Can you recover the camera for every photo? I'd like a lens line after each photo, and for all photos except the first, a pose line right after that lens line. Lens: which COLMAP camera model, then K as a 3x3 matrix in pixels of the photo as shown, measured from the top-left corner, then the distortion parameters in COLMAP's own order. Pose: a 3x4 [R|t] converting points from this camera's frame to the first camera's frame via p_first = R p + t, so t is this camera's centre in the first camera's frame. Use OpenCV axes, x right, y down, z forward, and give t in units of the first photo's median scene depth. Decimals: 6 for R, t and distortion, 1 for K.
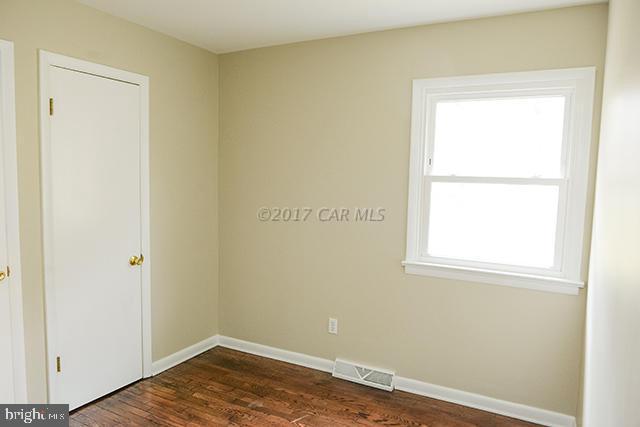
lens RADIAL K [[488.8, 0, 307.6], [0, 488.8, 220.5], [0, 0, 1]] dist [0.093888, -0.000239]
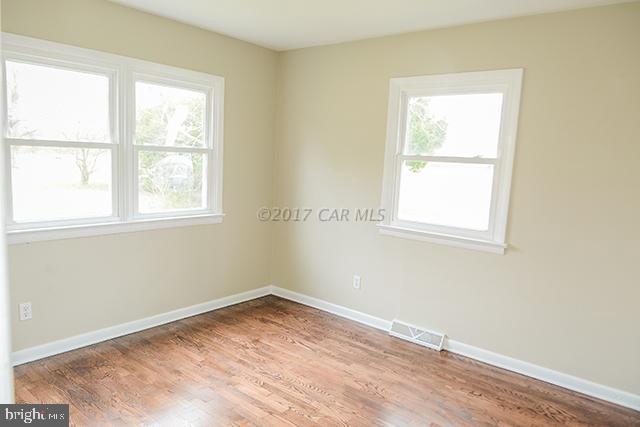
lens RADIAL K [[444.9, 0, 317.0], [0, 444.9, 211.6], [0, 0, 1]] dist [-0.014943, -0.019155]
pose [[0.980096, 0.037584, -0.194933, 0.195145], [-0.032494, 0.999044, 0.029248, 0.017790], [0.195846, -0.022332, 0.980380, -0.099113]]
